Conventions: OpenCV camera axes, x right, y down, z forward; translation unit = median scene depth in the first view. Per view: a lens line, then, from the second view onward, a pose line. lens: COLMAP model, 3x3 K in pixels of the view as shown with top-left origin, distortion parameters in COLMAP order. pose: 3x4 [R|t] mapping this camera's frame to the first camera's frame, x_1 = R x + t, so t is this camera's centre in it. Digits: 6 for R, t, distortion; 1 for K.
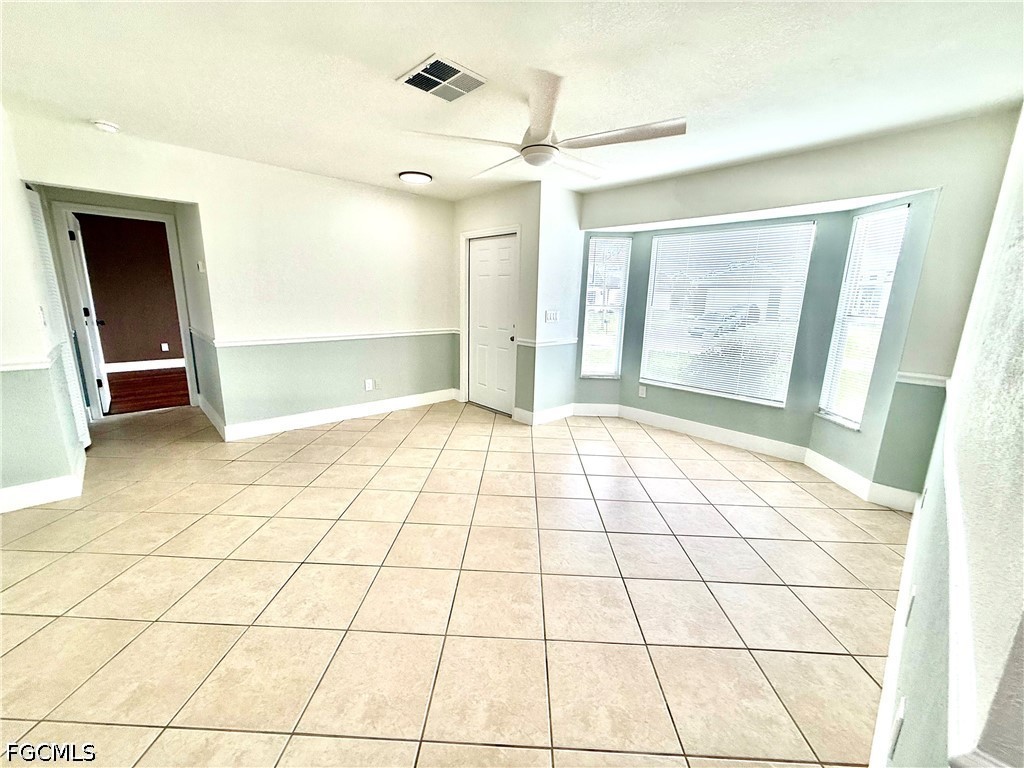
lens RADIAL K [[407.8, 0, 509.4], [0, 407.8, 382.3], [0, 0, 1]] dist [-0.001536, 0.000775]
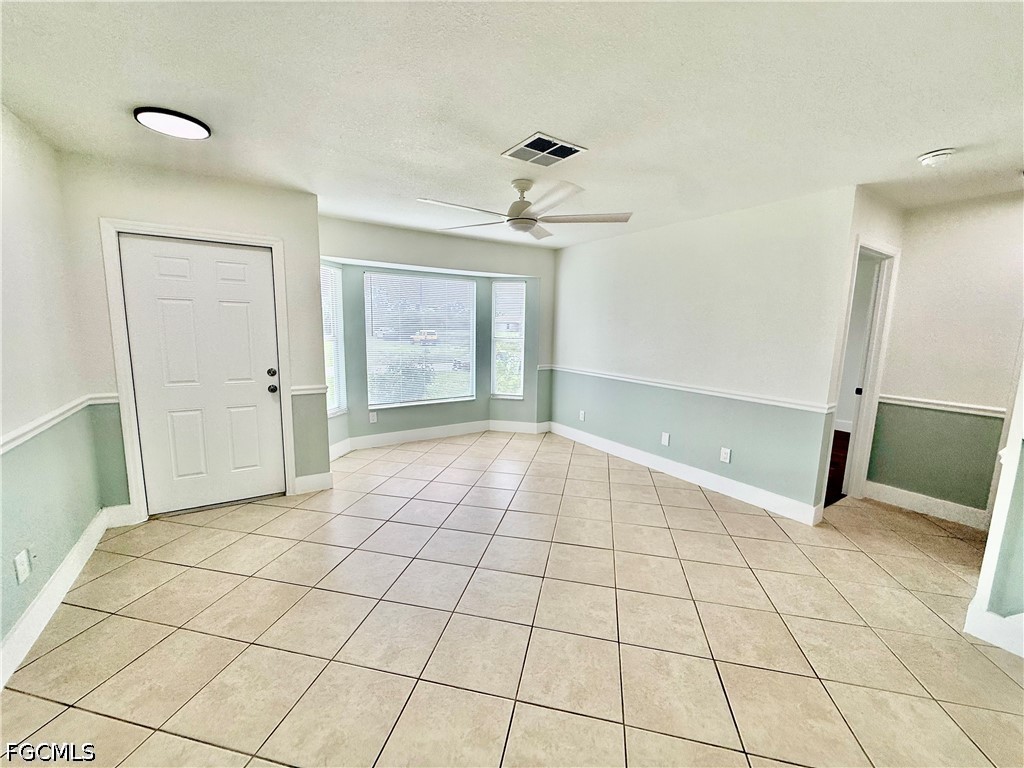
lens RADIAL K [[407.8, 0, 509.4], [0, 407.8, 382.2], [0, 0, 1]] dist [-0.001536, 0.000775]
pose [[0.189354, -0.156749, 0.969317, -0.765749], [0.188661, 0.974591, 0.120748, -0.159217], [-0.963614, 0.160008, 0.214116, 0.539983]]
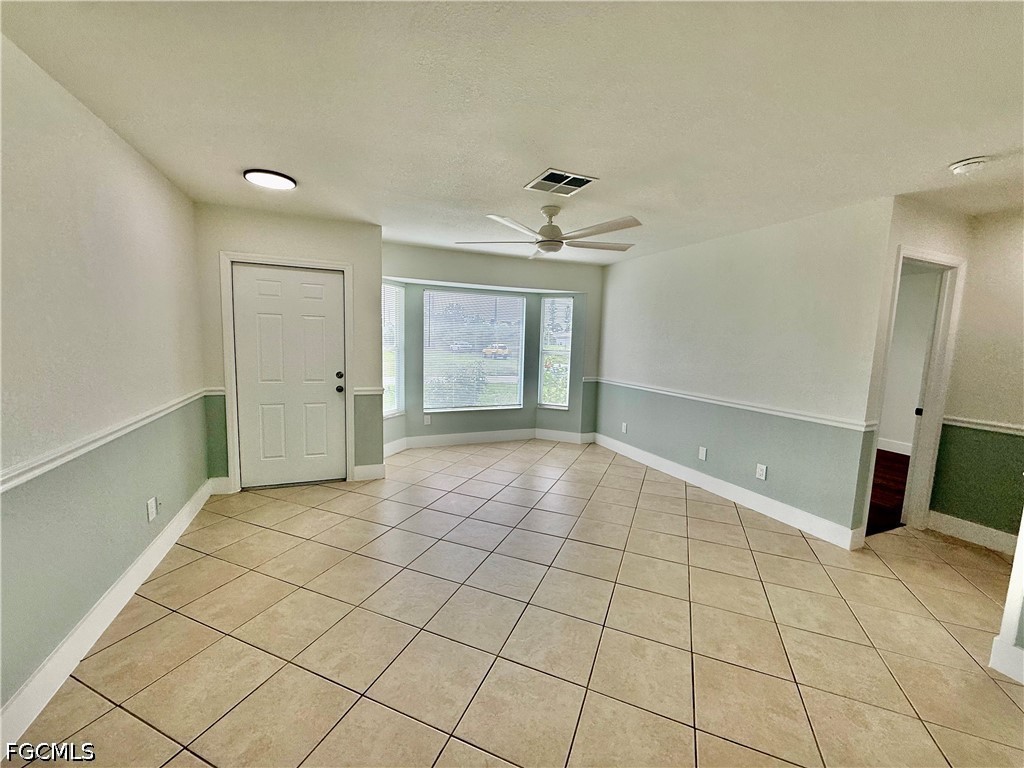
lens RADIAL K [[407.8, 0, 509.7], [0, 407.8, 382.3], [0, 0, 1]] dist [-0.001536, 0.000775]
pose [[0.359337, -0.114256, 0.926187, -0.818984], [0.173378, 0.983371, 0.054045, -0.132415], [-0.916961, 0.141160, 0.373171, 0.431353]]
